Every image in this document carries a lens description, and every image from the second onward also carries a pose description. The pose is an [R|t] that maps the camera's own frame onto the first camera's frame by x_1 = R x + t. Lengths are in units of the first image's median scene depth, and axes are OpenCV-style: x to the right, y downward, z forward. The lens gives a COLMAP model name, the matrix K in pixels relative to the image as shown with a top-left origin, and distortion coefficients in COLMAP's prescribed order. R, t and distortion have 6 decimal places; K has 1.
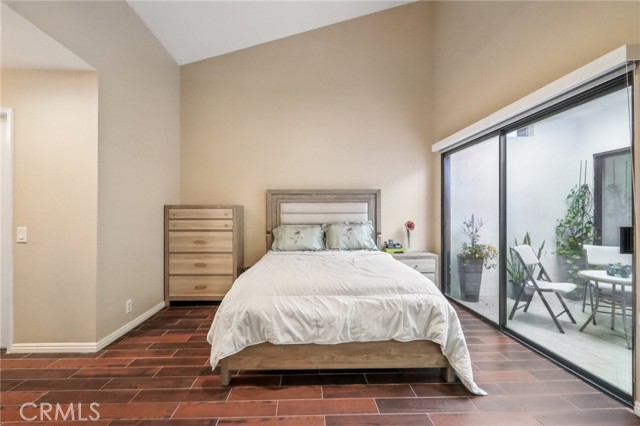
lens RADIAL K [[297.4, 0, 319.1], [0, 297.4, 212.5], [0, 0, 1]] dist [-0.001422, -0.001094]
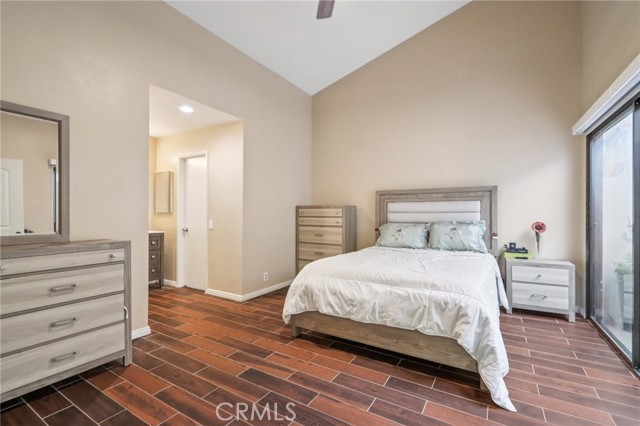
lens RADIAL K [[297.4, 0, 317.7], [0, 297.4, 213.4], [0, 0, 1]] dist [-0.001422, -0.001094]
pose [[0.831714, 0.003438, -0.555193, 0.441968], [-0.000220, 0.999983, 0.005864, 0.000894], [0.555204, -0.004755, 0.831701, -0.068943]]
